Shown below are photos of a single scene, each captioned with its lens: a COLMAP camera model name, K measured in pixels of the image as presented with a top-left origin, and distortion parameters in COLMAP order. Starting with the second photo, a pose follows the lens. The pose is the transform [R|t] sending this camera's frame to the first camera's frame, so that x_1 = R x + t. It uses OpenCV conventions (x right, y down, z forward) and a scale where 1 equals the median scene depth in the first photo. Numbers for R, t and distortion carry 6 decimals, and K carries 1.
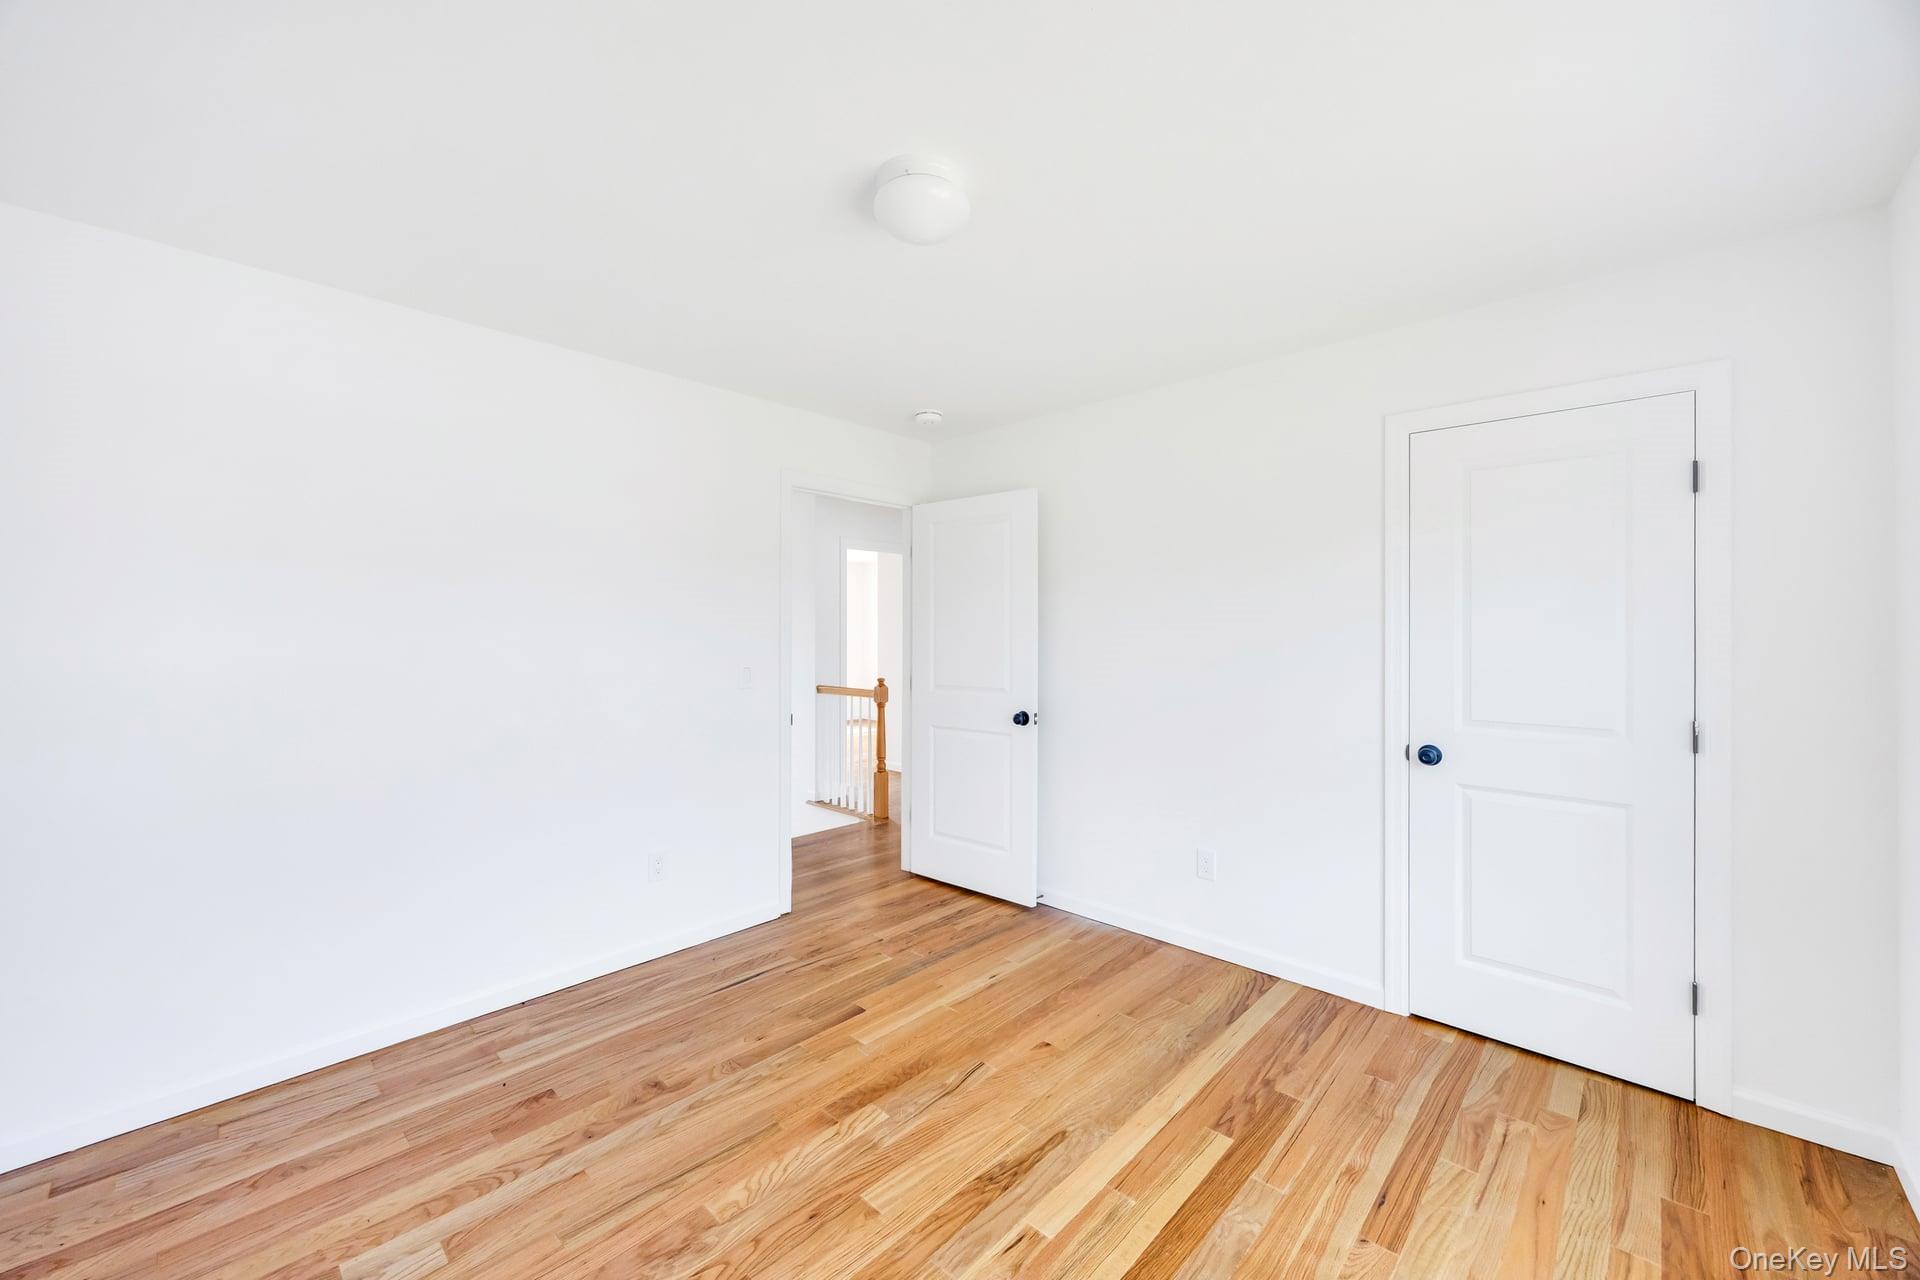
lens RADIAL K [[736.0, 0, 962.7], [0, 736.0, 641.4], [0, 0, 1]] dist [0.000393, -0.000010]
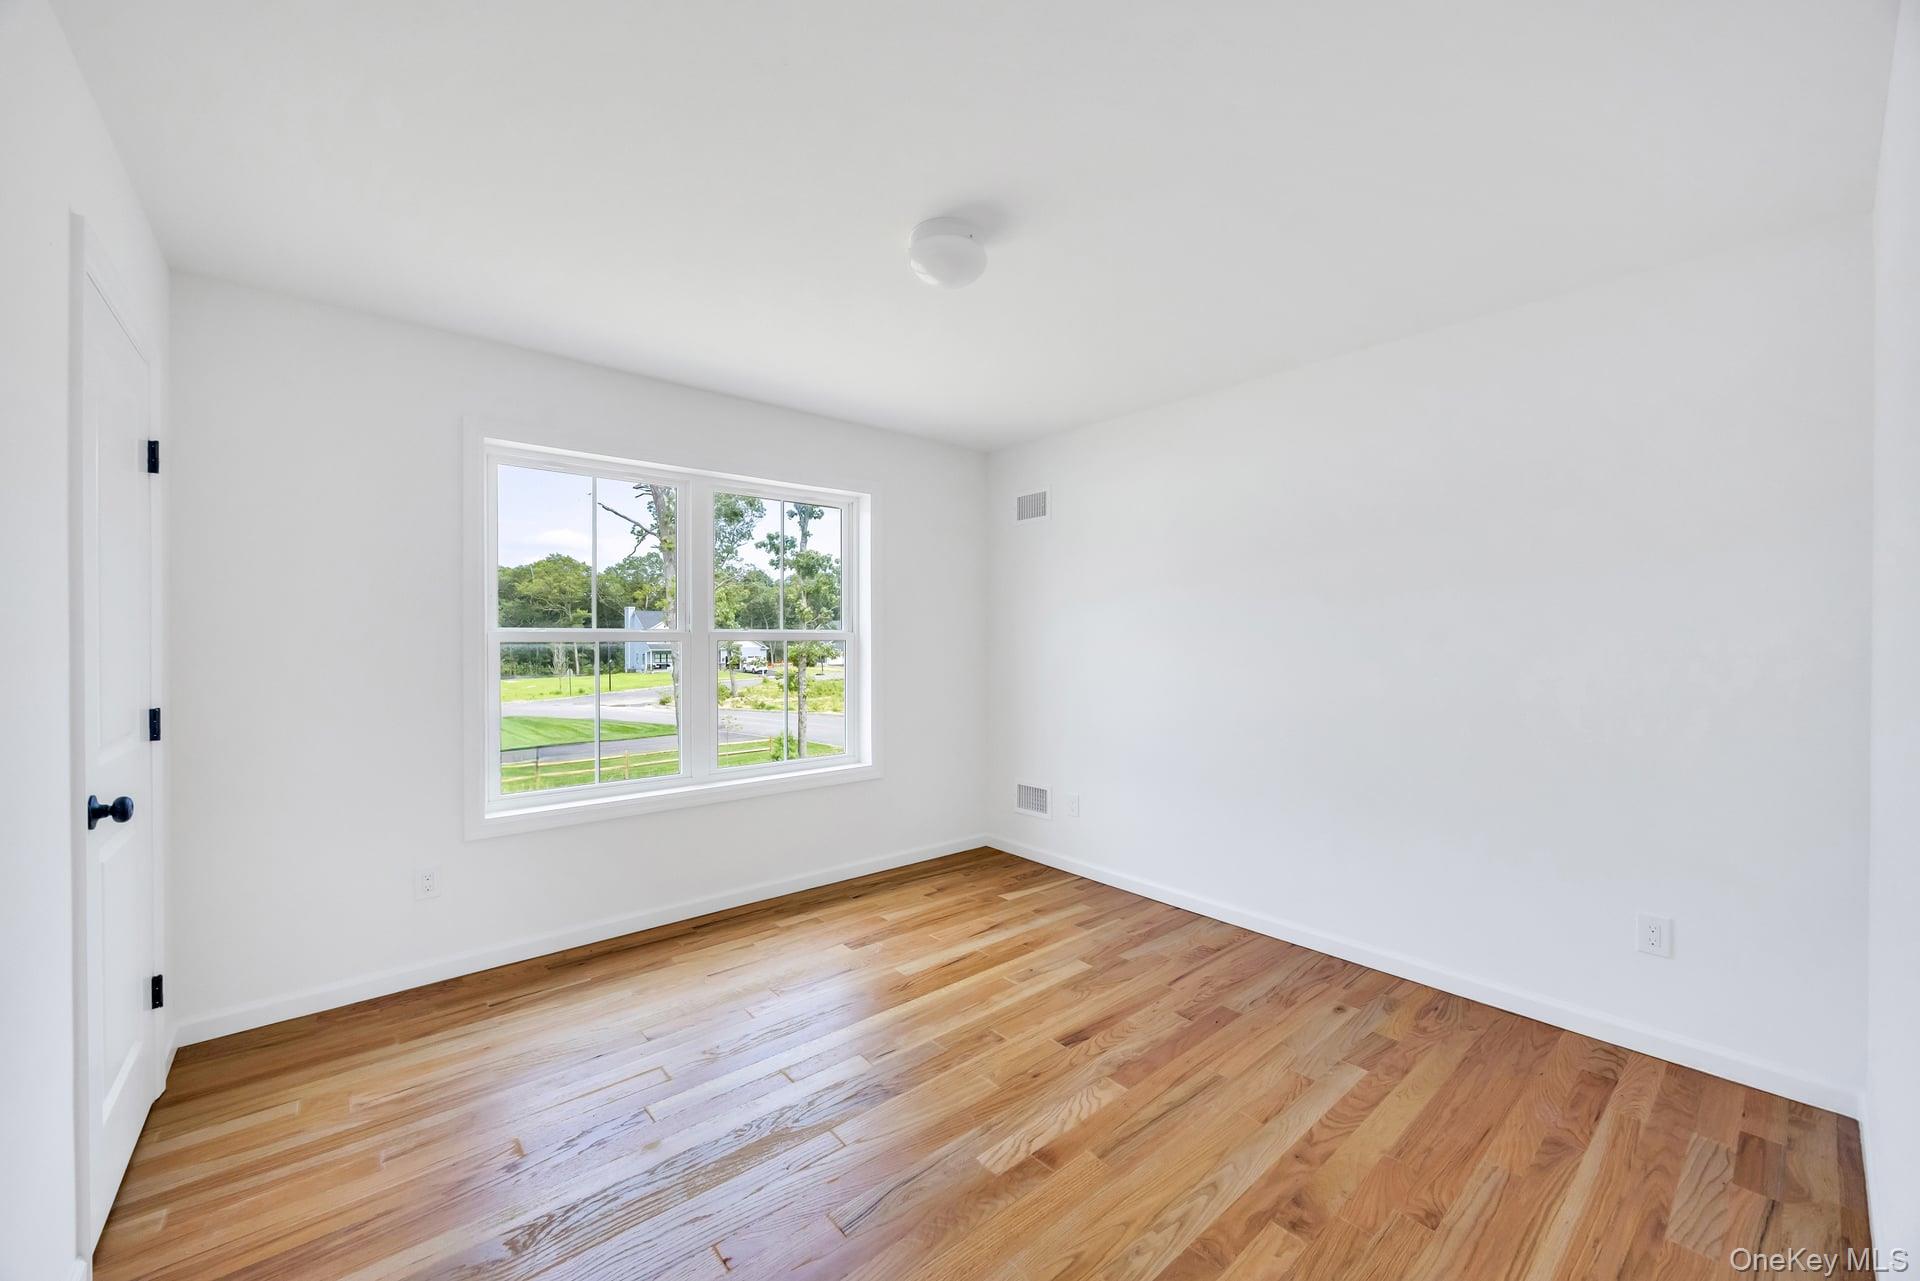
lens RADIAL K [[736.0, 0, 962.7], [0, 736.0, 641.9], [0, 0, 1]] dist [0.000393, -0.000010]
pose [[-0.994065, 0.005357, 0.108658, -0.192413], [0.006880, 0.999883, 0.013652, 0.009457], [-0.108572, 0.014319, -0.993985, 1.958748]]
